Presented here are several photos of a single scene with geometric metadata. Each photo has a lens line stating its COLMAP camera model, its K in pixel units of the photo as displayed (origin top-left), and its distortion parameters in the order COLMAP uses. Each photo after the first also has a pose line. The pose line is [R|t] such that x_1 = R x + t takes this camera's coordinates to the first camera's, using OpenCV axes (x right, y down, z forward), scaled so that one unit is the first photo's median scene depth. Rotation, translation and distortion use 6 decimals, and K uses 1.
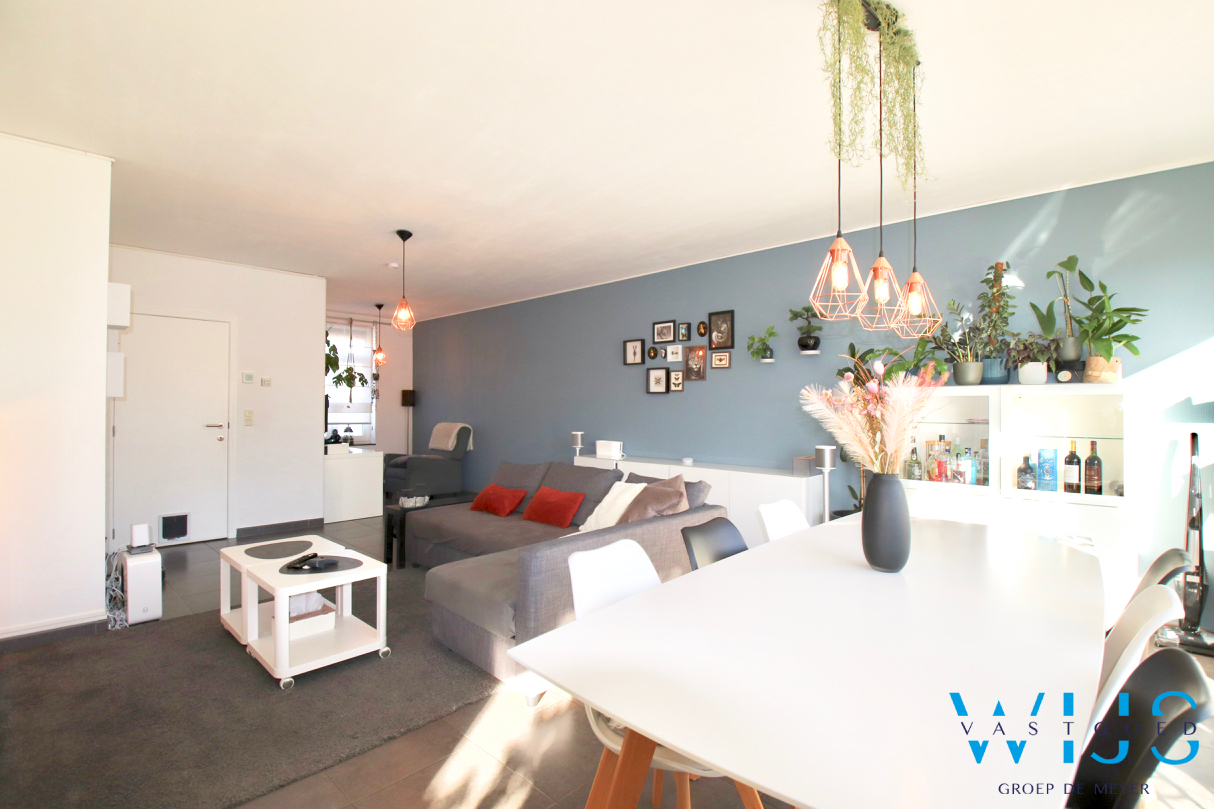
lens RADIAL K [[562.1, 0, 602.9], [0, 562.1, 403.9], [0, 0, 1]] dist [-0.000290, -0.015285]
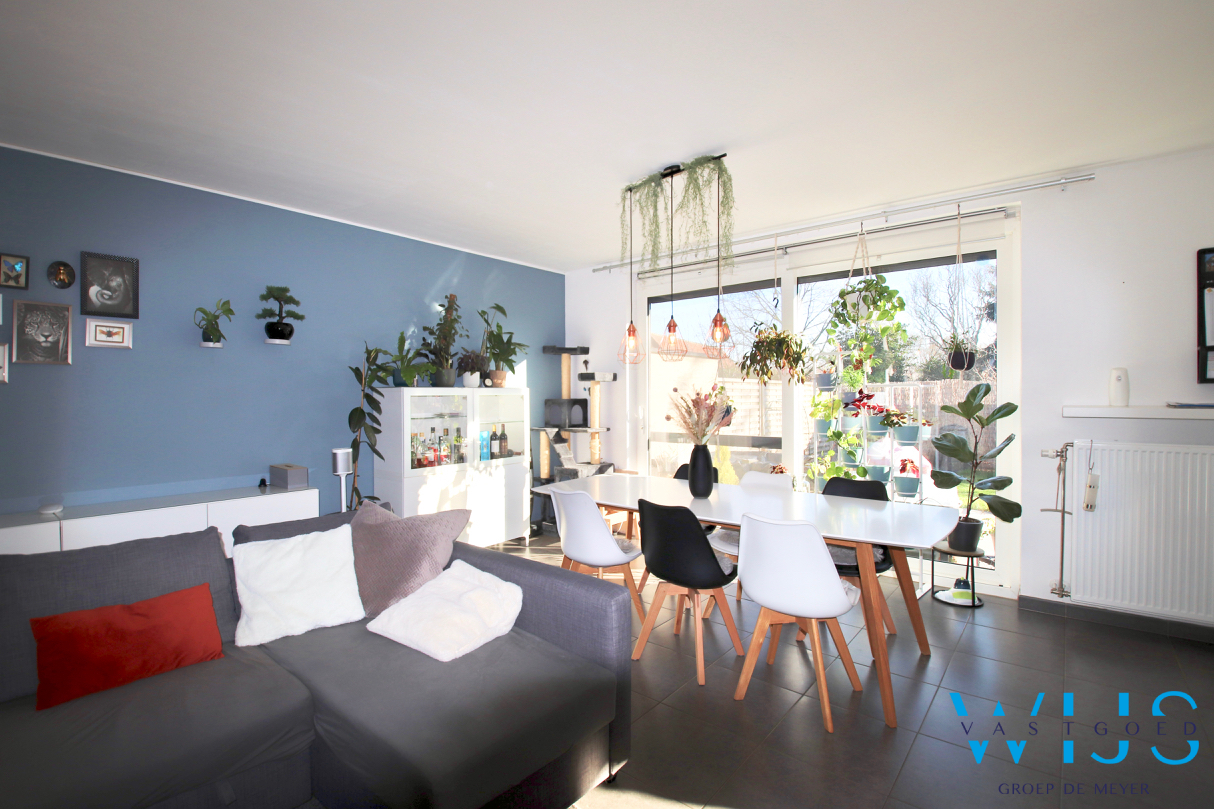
lens RADIAL K [[562.1, 0, 611.8], [0, 562.1, 399.6], [0, 0, 1]] dist [-0.000290, -0.015285]
pose [[-0.089071, -0.012082, 0.995952, -0.431779], [0.000705, 0.999925, 0.012193, -0.013013], [-0.996025, 0.001788, -0.089056, 0.490765]]
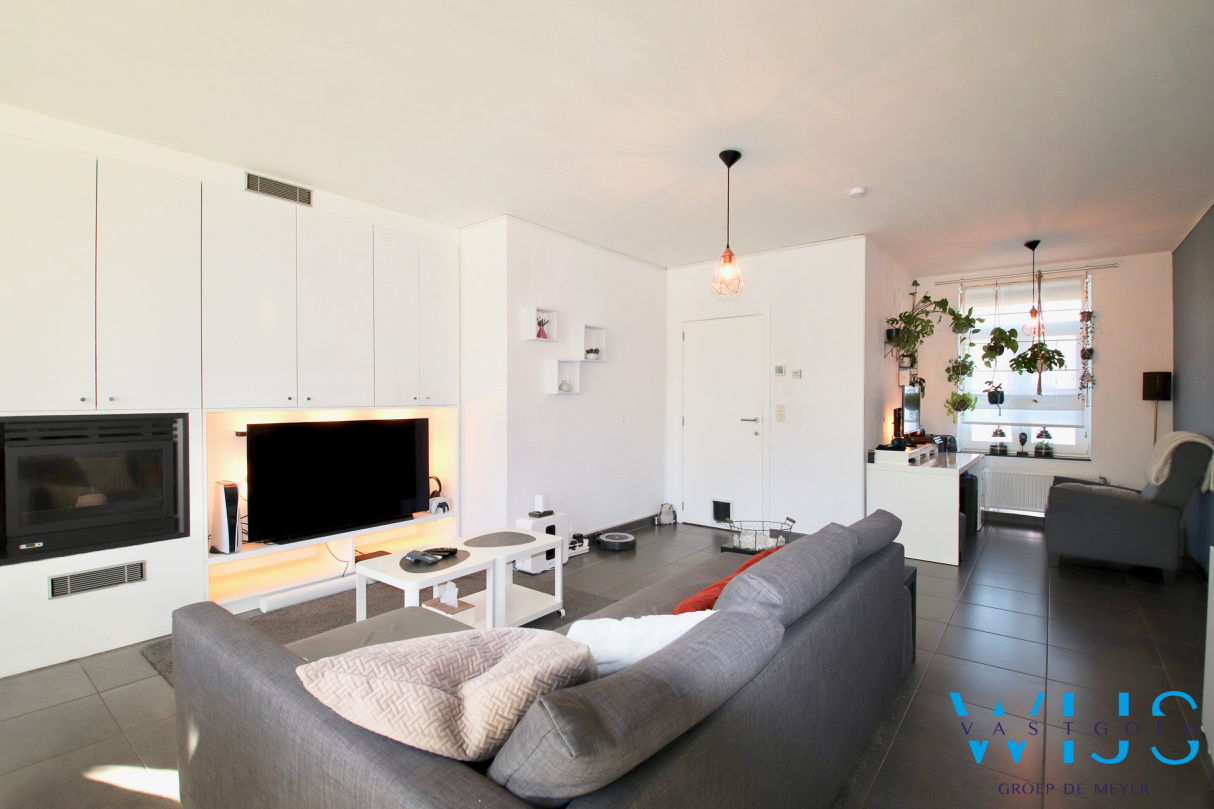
lens RADIAL K [[562.1, 0, 613.4], [0, 562.1, 399.4], [0, 0, 1]] dist [-0.000290, -0.015285]
pose [[0.106549, 0.001228, -0.994307, 0.261873], [0.004195, 0.999990, 0.001684, -0.000008], [0.994299, -0.004351, 0.106543, 0.631604]]
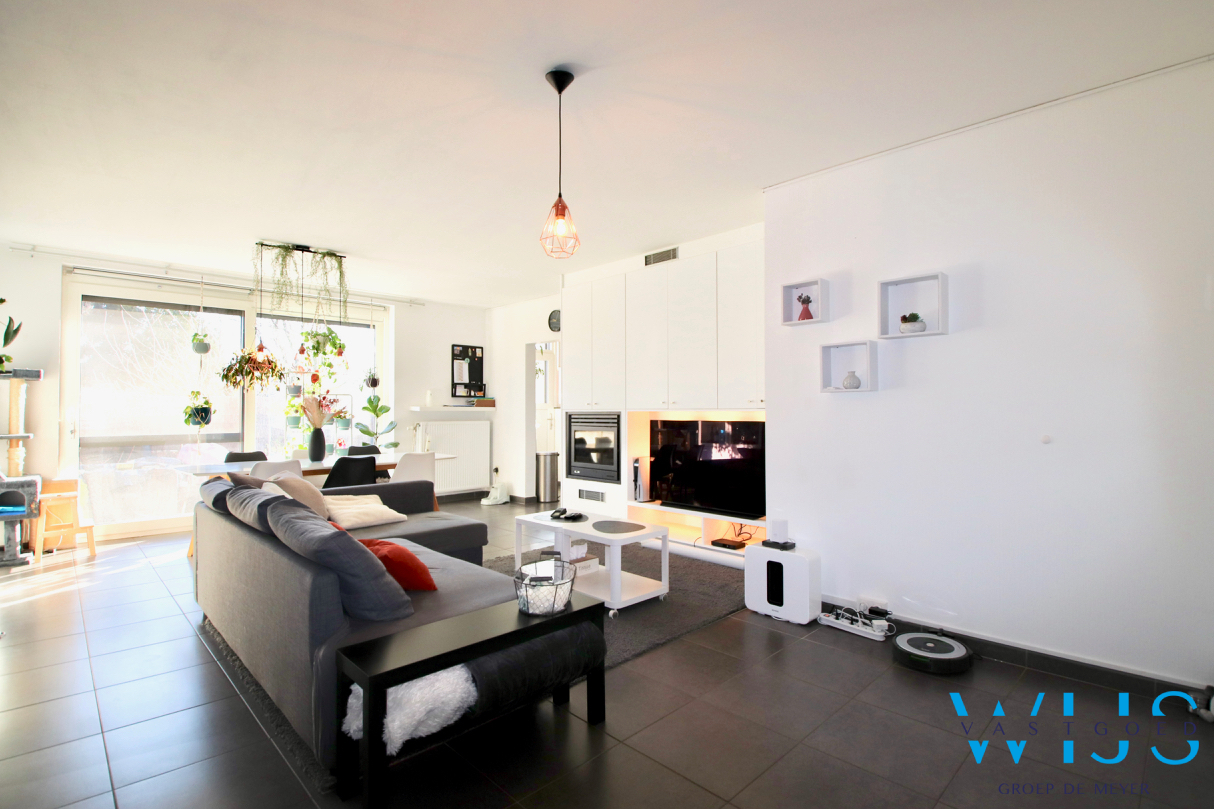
lens RADIAL K [[562.1, 0, 612.5], [0, 562.1, 403.0], [0, 0, 1]] dist [-0.000290, -0.015285]
pose [[-0.999955, -0.001380, 0.009401, -0.352329], [-0.001553, 0.999829, -0.018423, 0.015950], [-0.009374, -0.018437, -0.999786, 1.242469]]
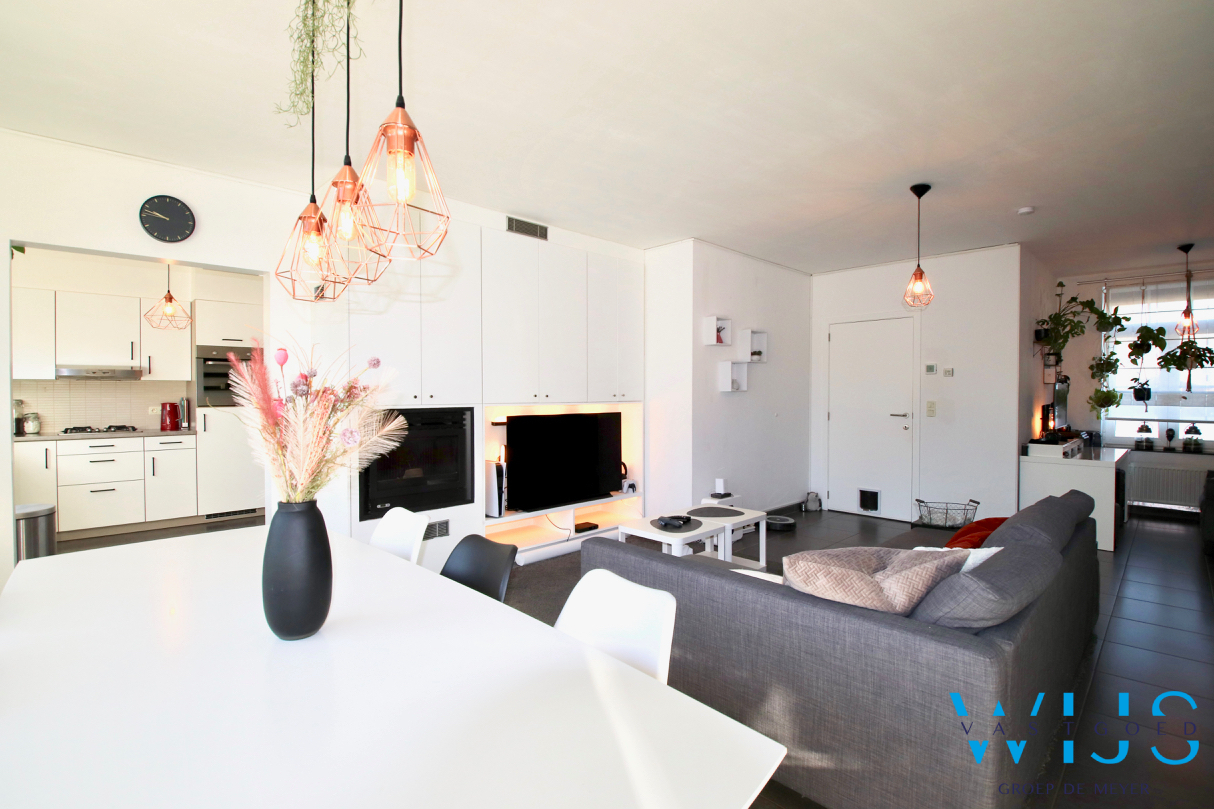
lens RADIAL K [[562.1, 0, 611.5], [0, 562.1, 394.4], [0, 0, 1]] dist [-0.000290, -0.015285]
pose [[-0.021631, -0.001215, -0.999765, 0.383489], [0.004592, 0.999989, -0.001315, -0.001763], [0.999755, -0.004619, -0.021625, 0.455064]]
